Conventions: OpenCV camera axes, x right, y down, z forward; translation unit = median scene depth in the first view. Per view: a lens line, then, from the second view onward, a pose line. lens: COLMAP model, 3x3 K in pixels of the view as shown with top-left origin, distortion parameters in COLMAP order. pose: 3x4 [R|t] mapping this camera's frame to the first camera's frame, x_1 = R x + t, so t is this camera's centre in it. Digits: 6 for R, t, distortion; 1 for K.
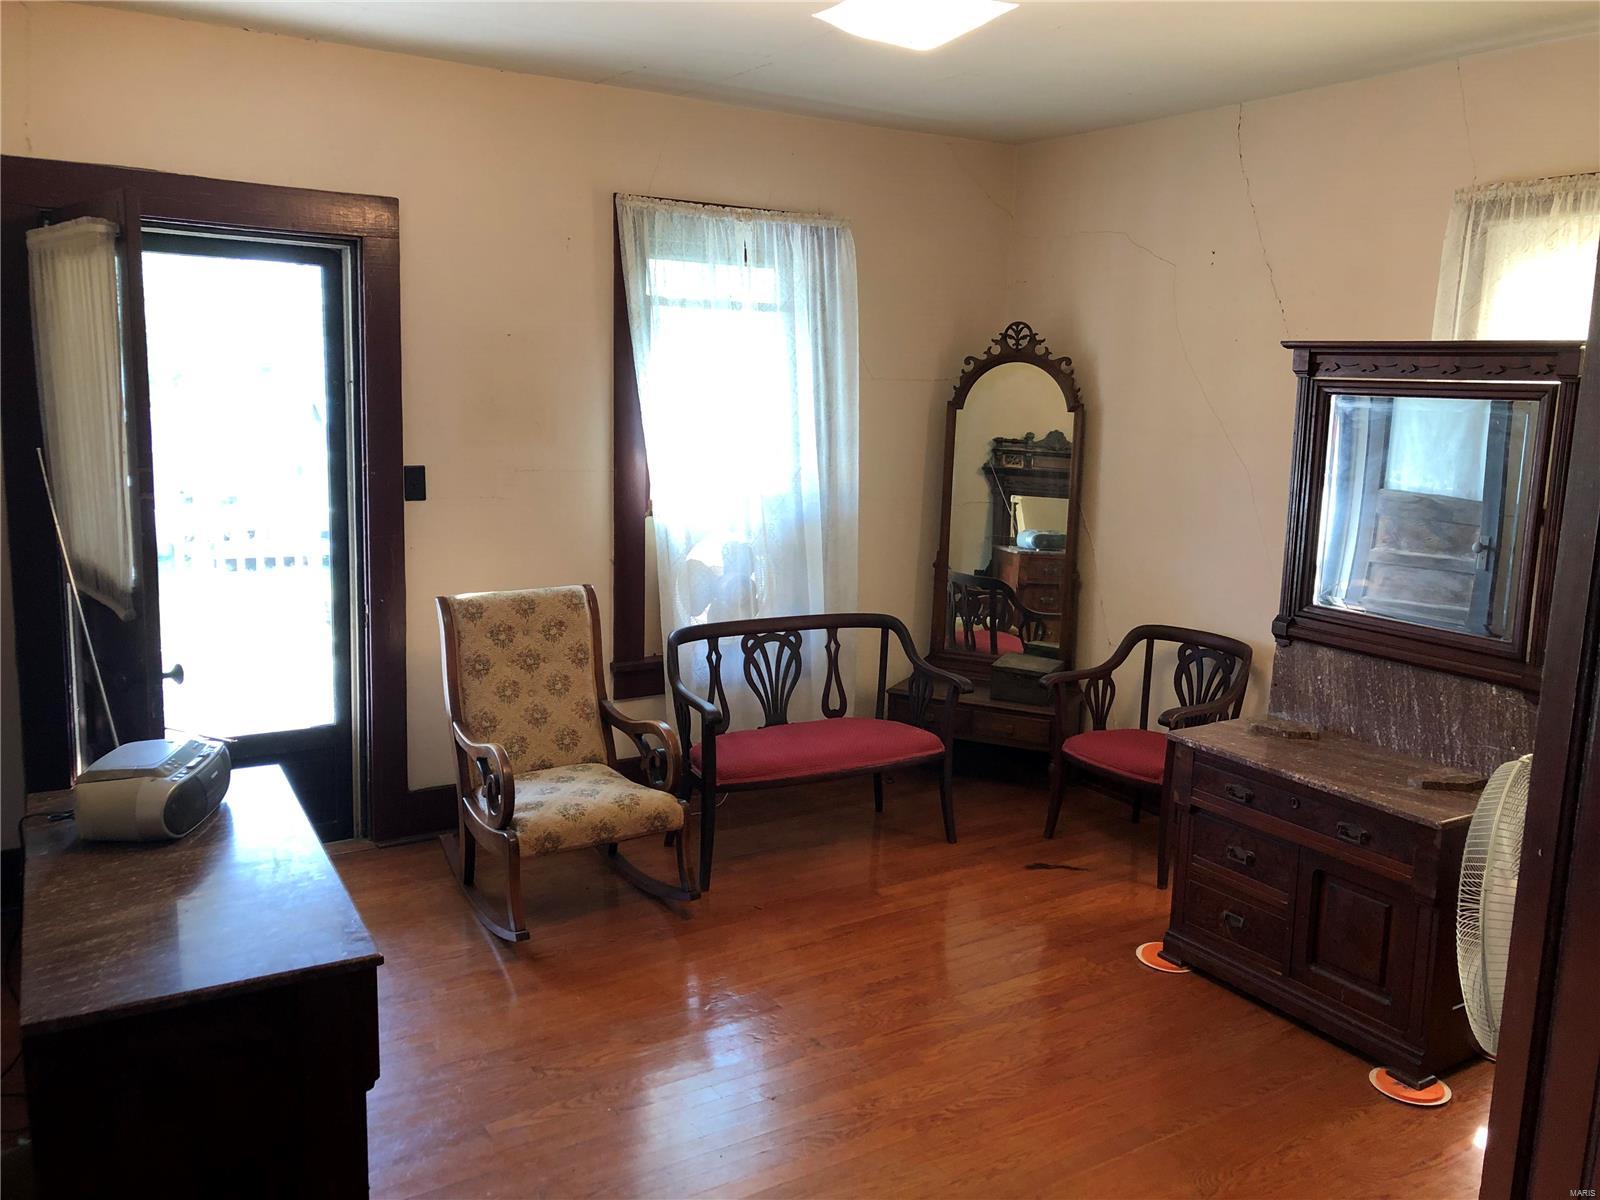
lens RADIAL K [[1311.1, 0, 812.9], [0, 1311.1, 592.5], [0, 0, 1]] dist [0.050246, -0.021729]
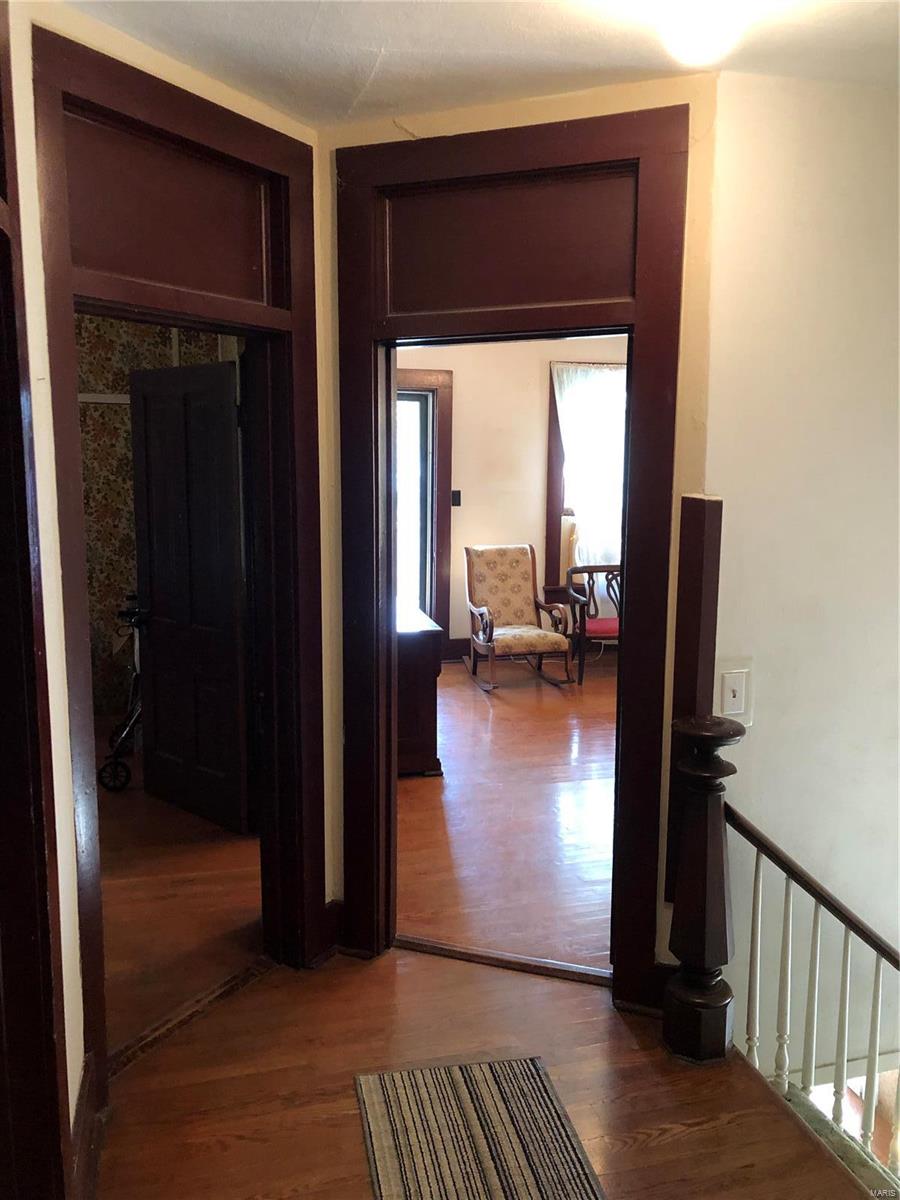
lens RADIAL K [[983.3, 0, 451.2], [0, 983.3, 604.3], [0, 0, 1]] dist [0.050246, -0.021729]
pose [[0.956755, 0.023257, -0.289962, 0.179975], [-0.026061, 0.999643, -0.005811, 0.108163], [0.289724, 0.013117, 0.957020, -0.603261]]
